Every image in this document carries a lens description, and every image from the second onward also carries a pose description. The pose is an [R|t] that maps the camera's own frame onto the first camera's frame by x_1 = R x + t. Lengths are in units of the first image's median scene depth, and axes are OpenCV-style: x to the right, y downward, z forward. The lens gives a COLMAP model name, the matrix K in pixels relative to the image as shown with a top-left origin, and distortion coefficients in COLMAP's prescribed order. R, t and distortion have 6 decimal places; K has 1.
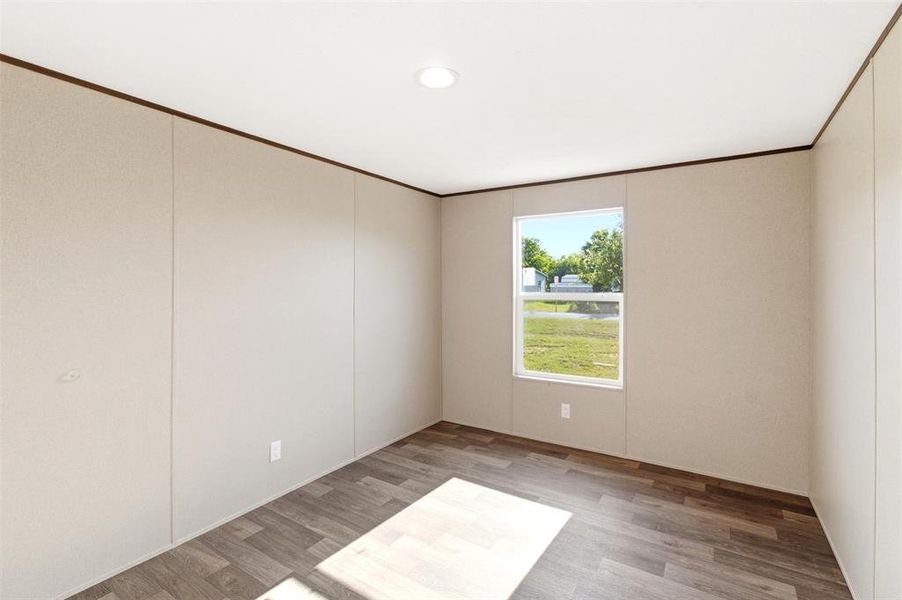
lens RADIAL K [[425.1, 0, 448.7], [0, 425.1, 274.1], [0, 0, 1]] dist [0.011866, 0.000727]
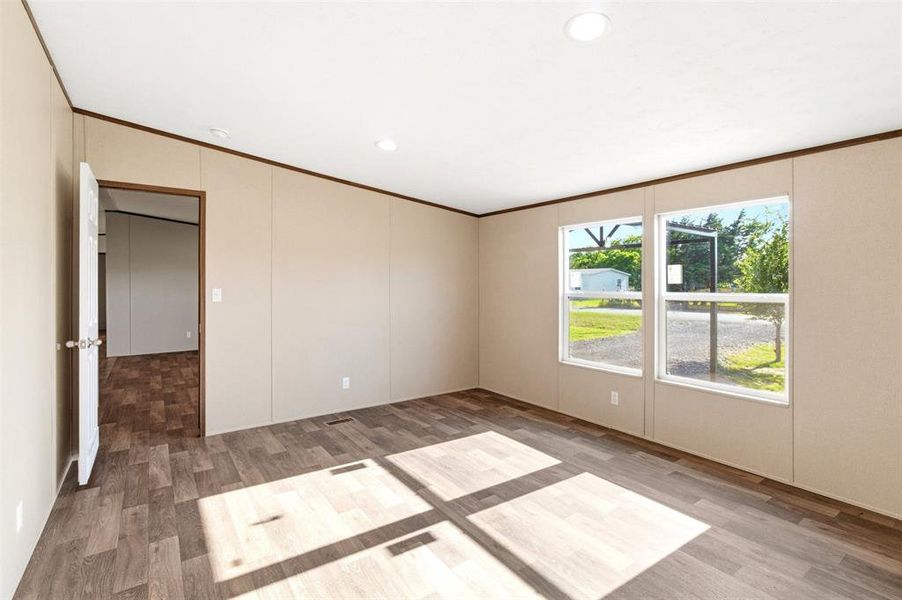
lens RADIAL K [[426.6, 0, 449.8], [0, 426.6, 267.9], [0, 0, 1]] dist [0.000374, -0.000945]
pose [[0.934065, -0.003827, -0.357082, 0.159774], [0.001391, 0.999974, -0.007078, -0.005745], [0.357100, 0.006115, 0.934046, -0.111851]]
